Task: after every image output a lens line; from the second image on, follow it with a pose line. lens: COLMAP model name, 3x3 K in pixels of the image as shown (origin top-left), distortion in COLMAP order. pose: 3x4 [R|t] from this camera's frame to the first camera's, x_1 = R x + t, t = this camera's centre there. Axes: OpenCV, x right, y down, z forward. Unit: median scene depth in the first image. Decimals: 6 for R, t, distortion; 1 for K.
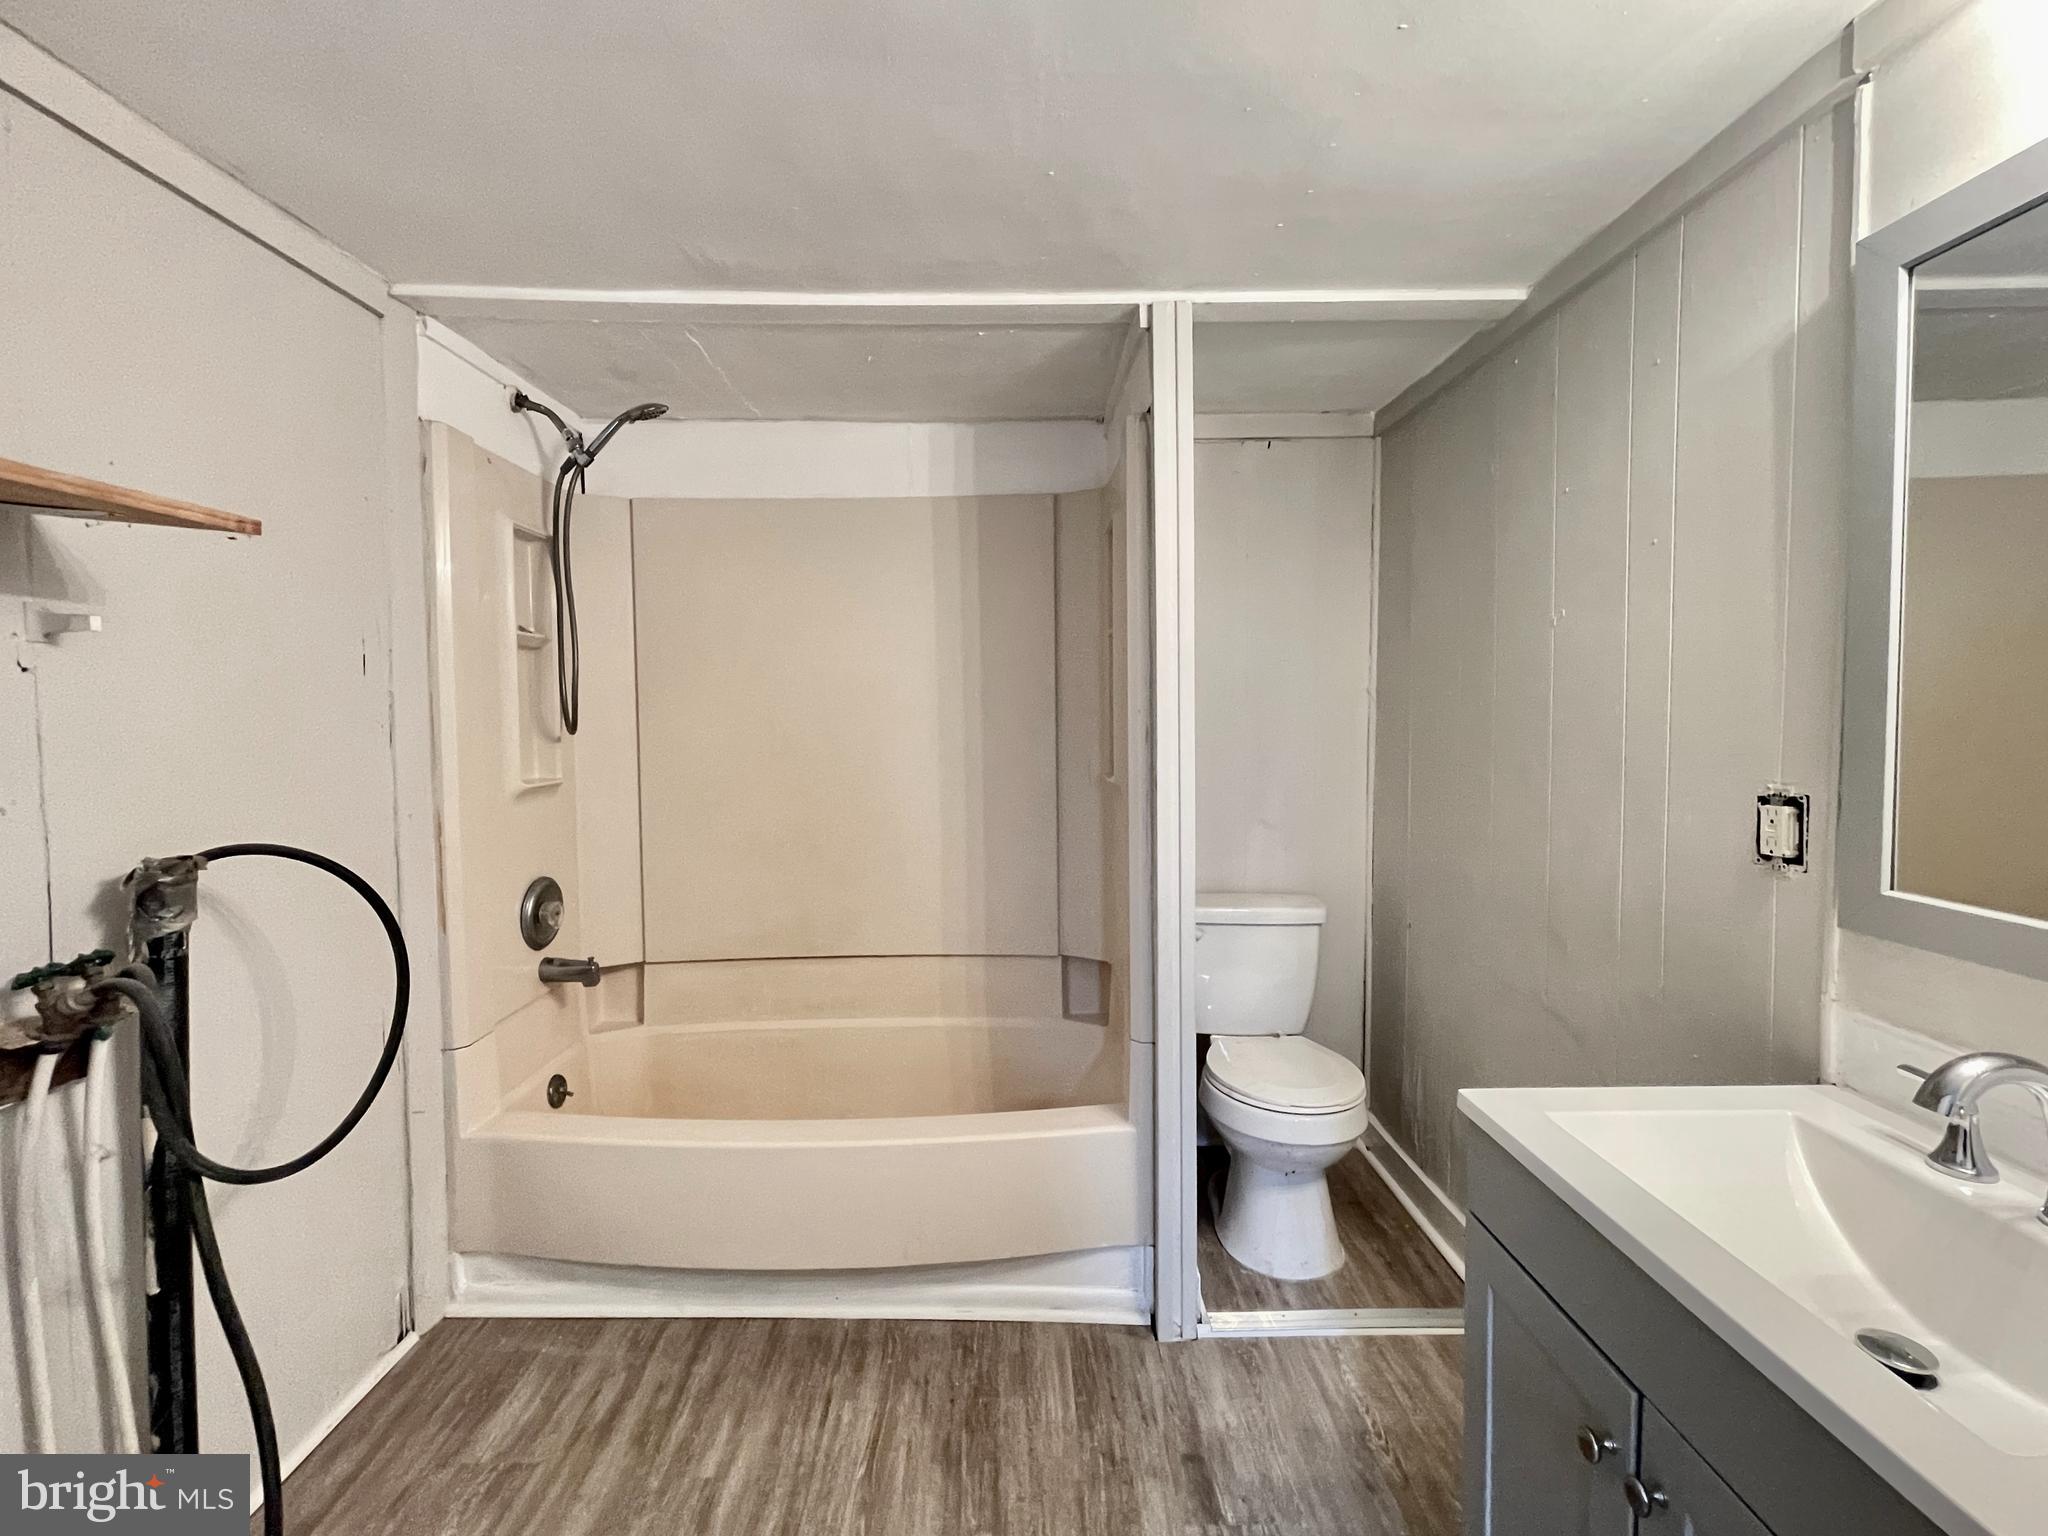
lens RADIAL K [[841.6, 0, 1016.5], [0, 841.6, 748.6], [0, 0, 1]] dist [-0.003799, -0.000277]
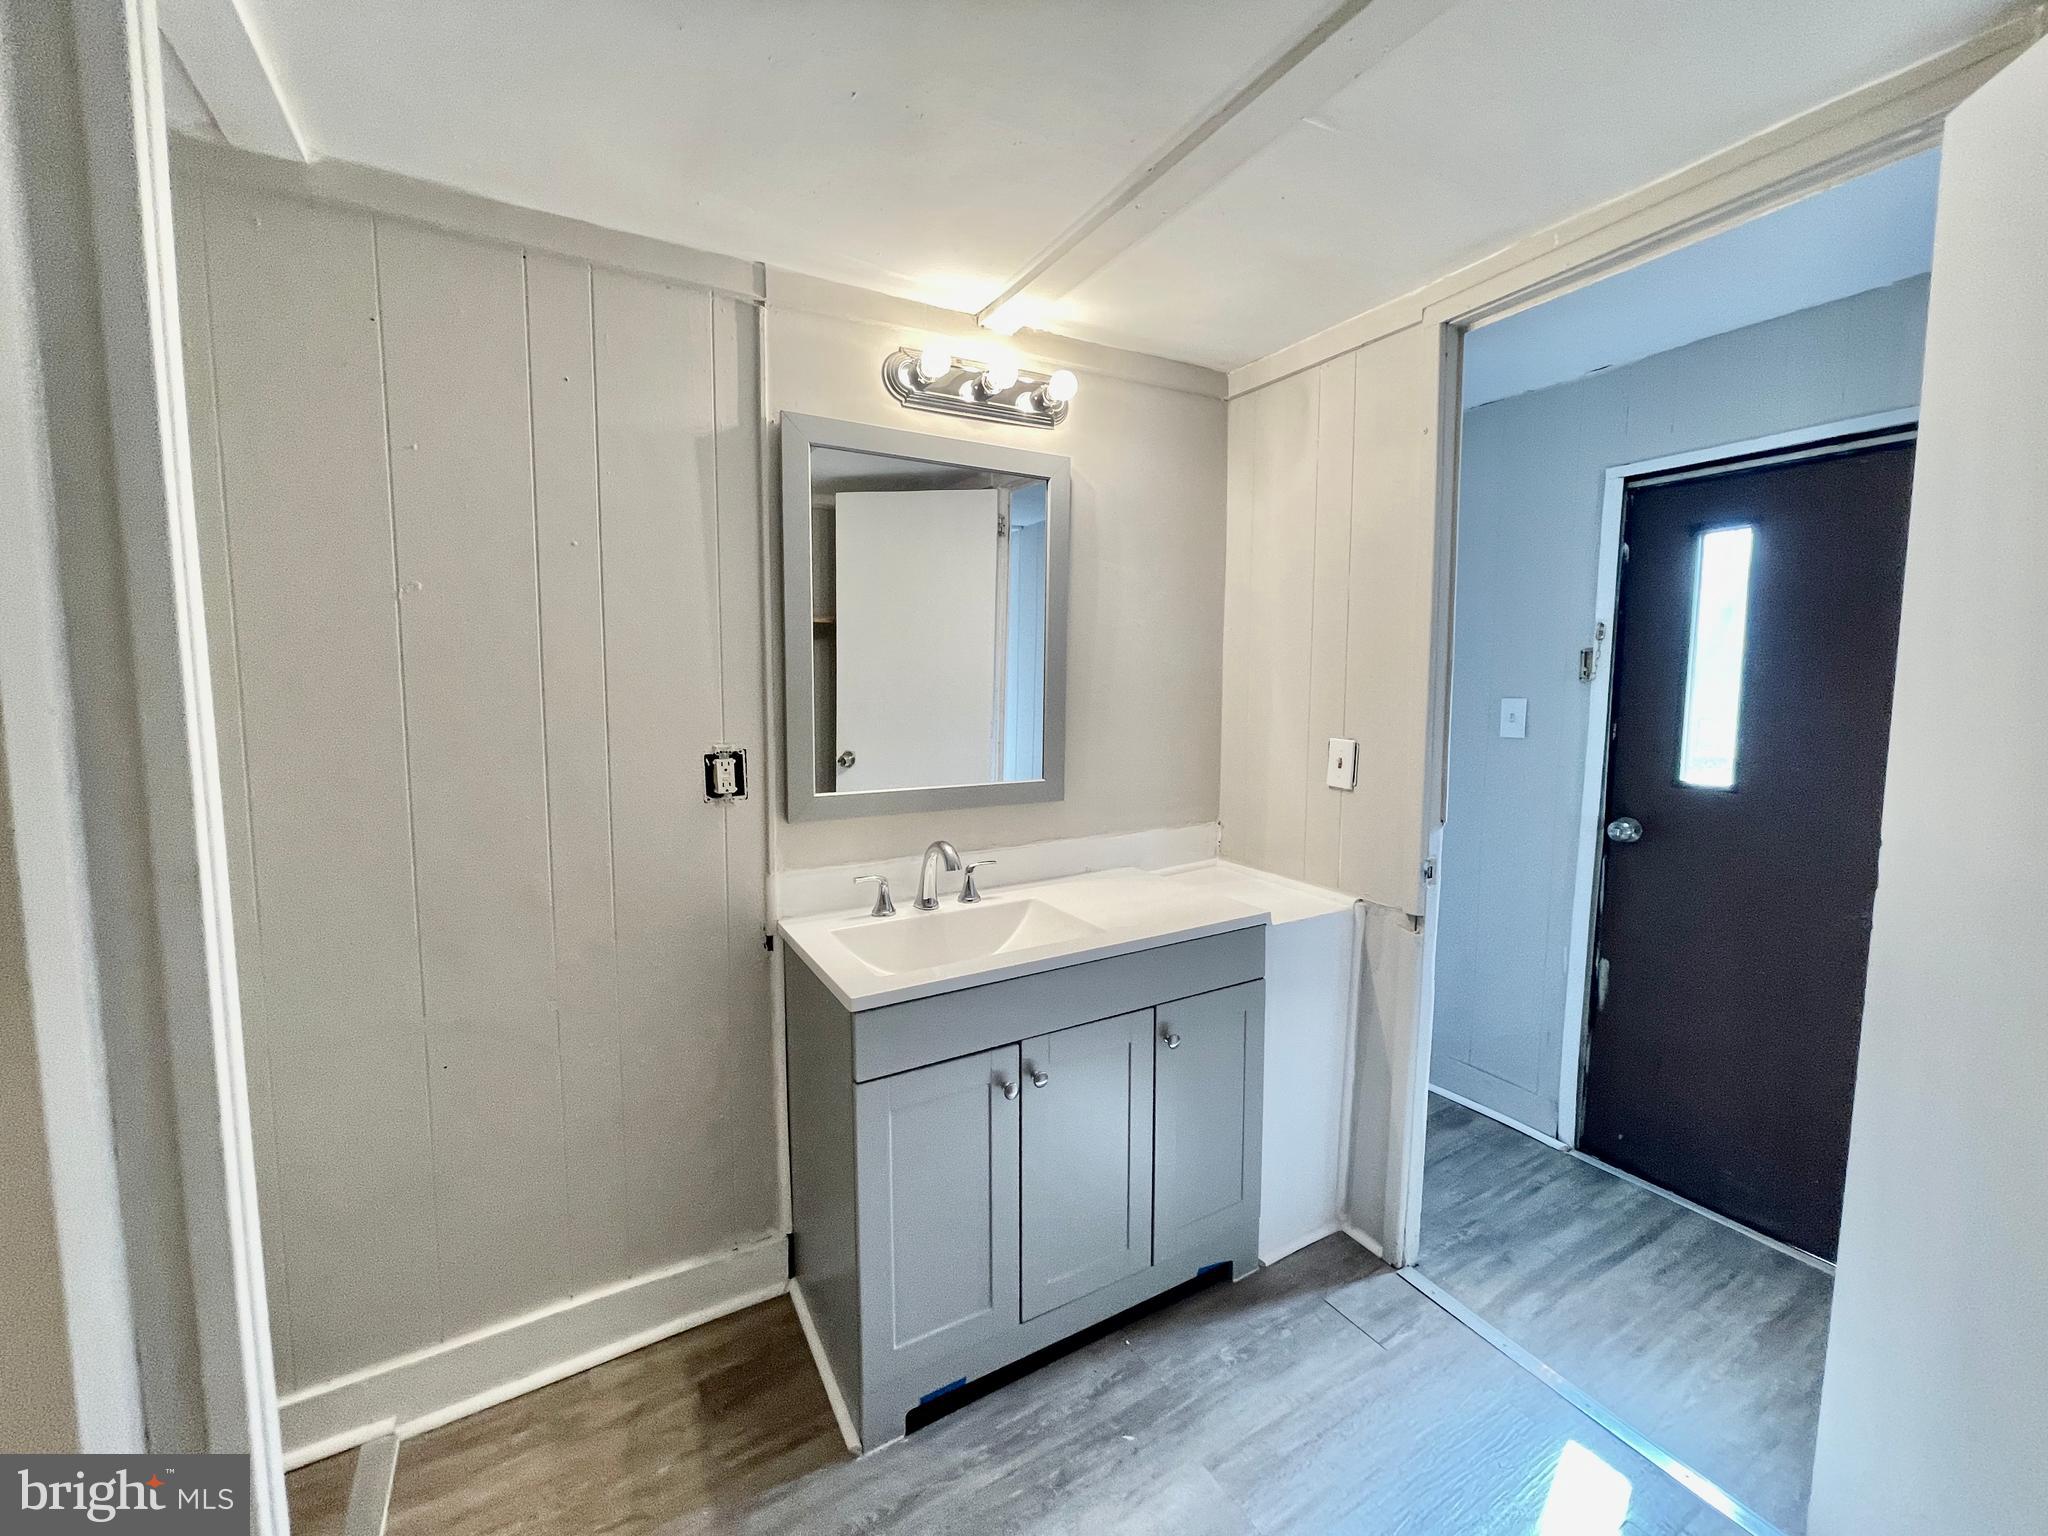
lens RADIAL K [[841.6, 0, 1023.5], [0, 841.6, 772.9], [0, 0, 1]] dist [-0.003799, -0.000277]
pose [[-0.490581, -0.080112, 0.867705, -0.673283], [0.043749, 0.992245, 0.116345, -0.060193], [-0.870297, 0.095038, -0.483272, 1.325995]]
